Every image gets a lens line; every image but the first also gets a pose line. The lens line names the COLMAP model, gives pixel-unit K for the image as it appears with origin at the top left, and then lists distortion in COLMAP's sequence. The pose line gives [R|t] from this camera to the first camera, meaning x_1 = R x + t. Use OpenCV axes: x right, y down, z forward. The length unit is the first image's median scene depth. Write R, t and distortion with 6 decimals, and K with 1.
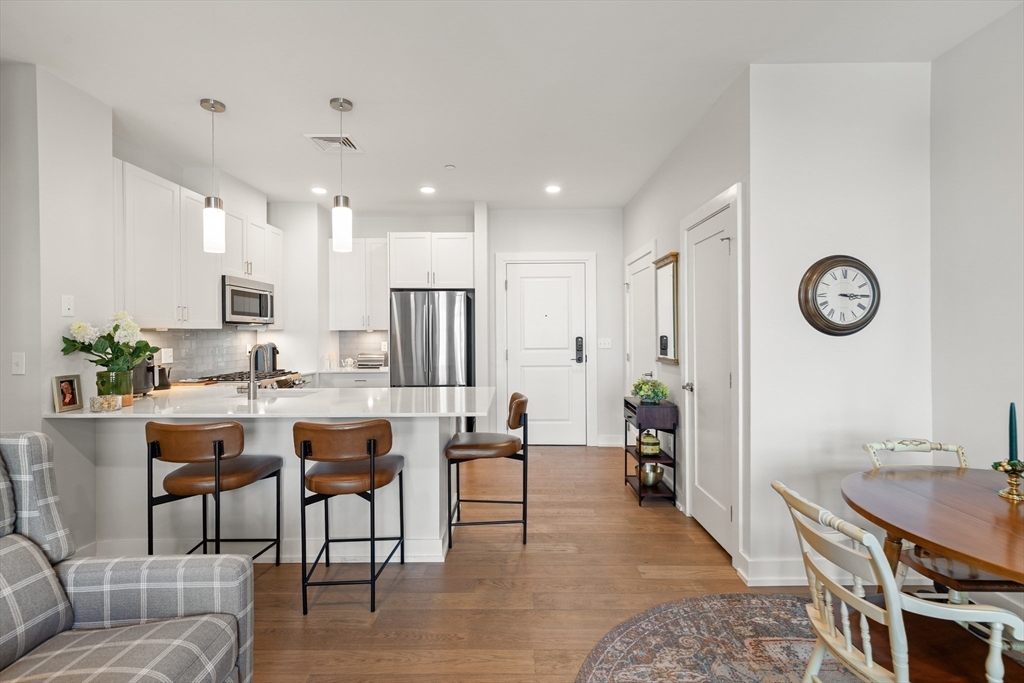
lens RADIAL K [[472.3, 0, 511.2], [0, 472.3, 337.3], [0, 0, 1]] dist [0.006482, -0.001184]
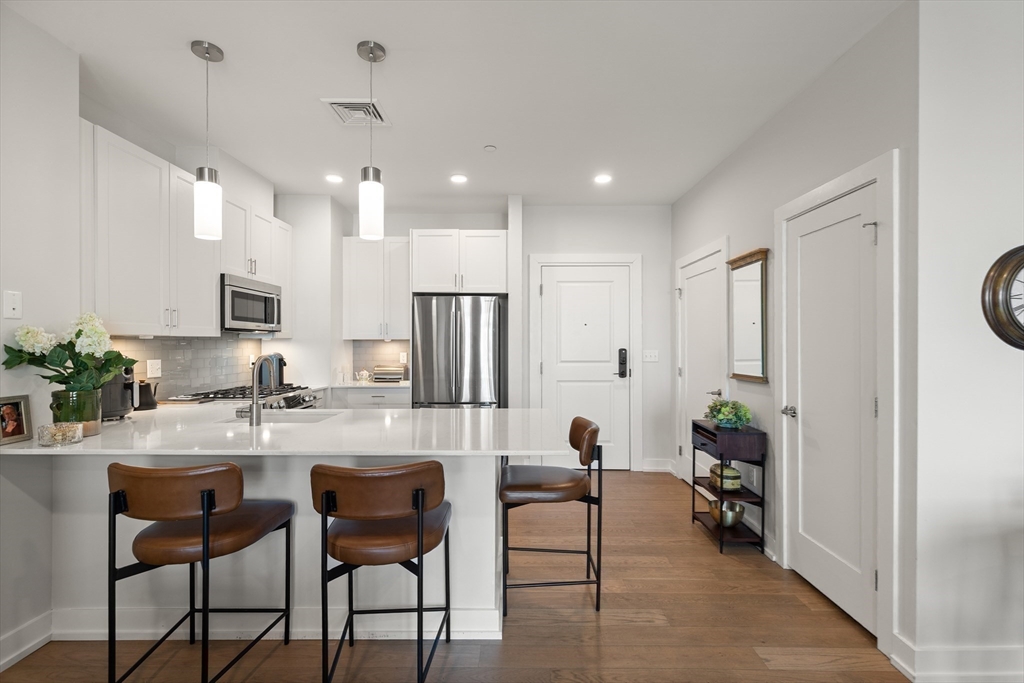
lens RADIAL K [[472.3, 0, 516.2], [0, 472.3, 347.8], [0, 0, 1]] dist [0.006482, -0.001184]
pose [[0.999975, 0.006695, 0.002178, -0.106982], [-0.006694, 0.999978, -0.000287, -0.001760], [-0.002180, 0.000272, 0.999998, 0.196014]]
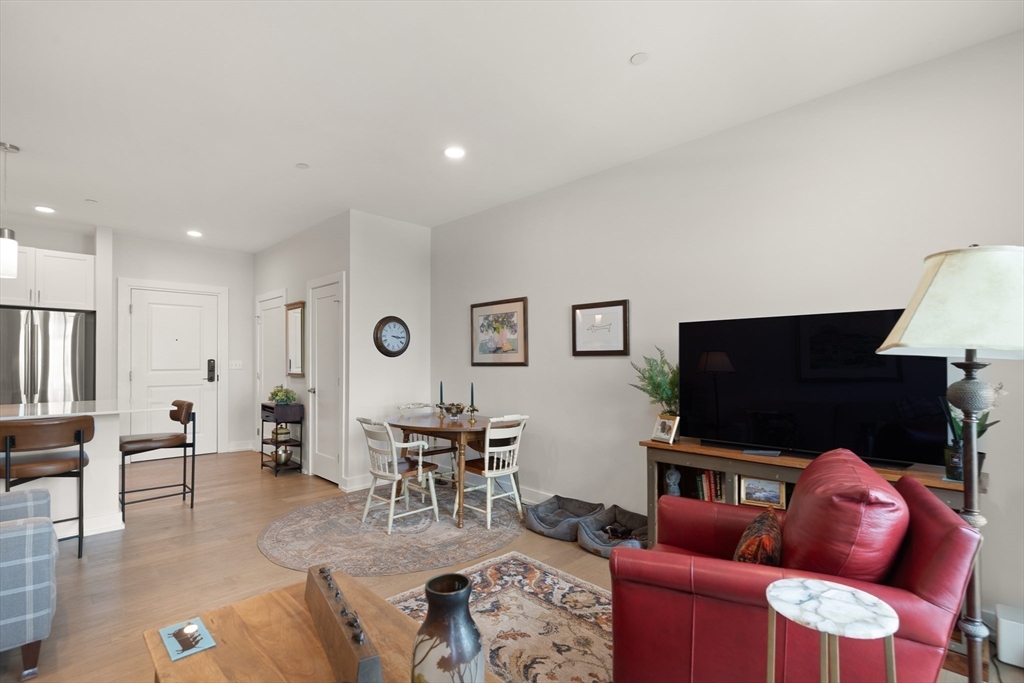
lens RADIAL K [[472.3, 0, 509.2], [0, 472.3, 354.9], [0, 0, 1]] dist [0.006482, -0.001184]
pose [[0.710025, 0.014123, 0.704035, -0.274158], [0.001110, 0.999775, -0.021174, 0.023891], [-0.704176, 0.015816, 0.709850, -0.586993]]
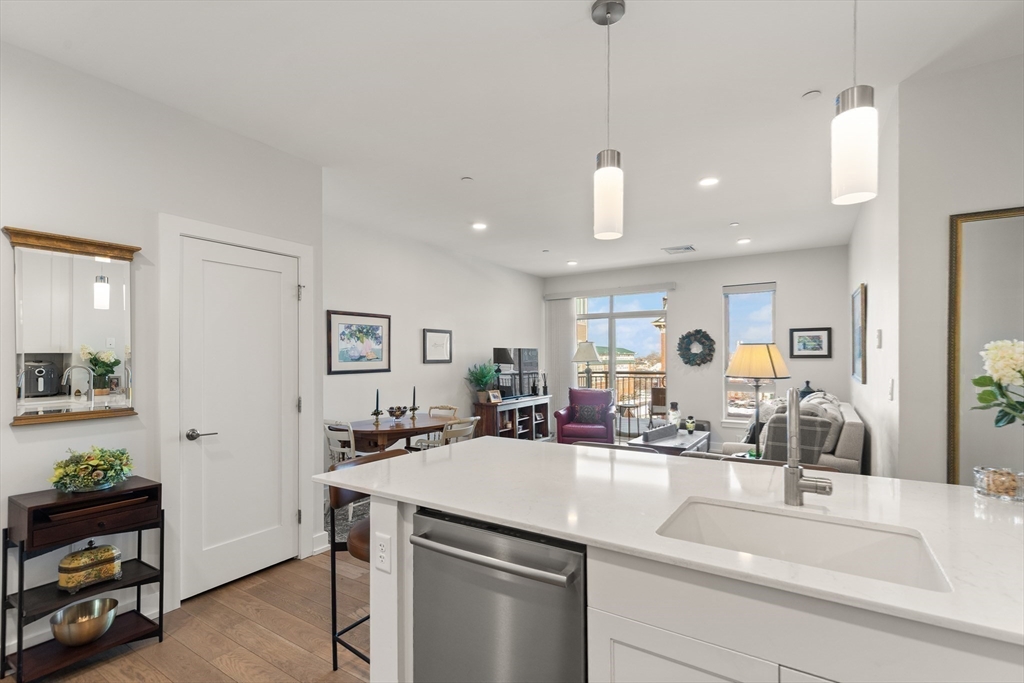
lens RADIAL K [[472.3, 0, 522.6], [0, 472.3, 353.4], [0, 0, 1]] dist [0.006482, -0.001184]
pose [[-0.852313, 0.015555, 0.522801, -0.541754], [0.014532, 0.999876, -0.006058, -0.019603], [-0.522830, 0.002434, -0.852433, 1.457194]]
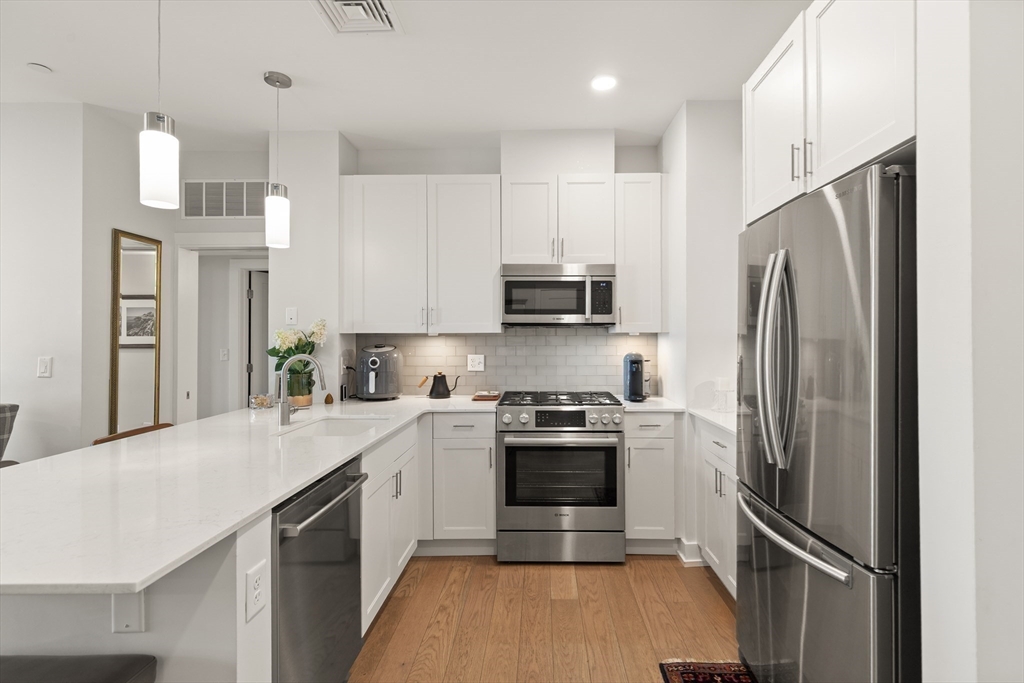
lens RADIAL K [[472.3, 0, 523.2], [0, 472.3, 331.9], [0, 0, 1]] dist [0.006482, -0.001184]
pose [[-0.000419, -0.003142, -0.999995, 0.222629], [-0.007527, 0.999967, -0.003139, -0.021781], [0.999972, 0.007525, -0.000442, 1.315096]]
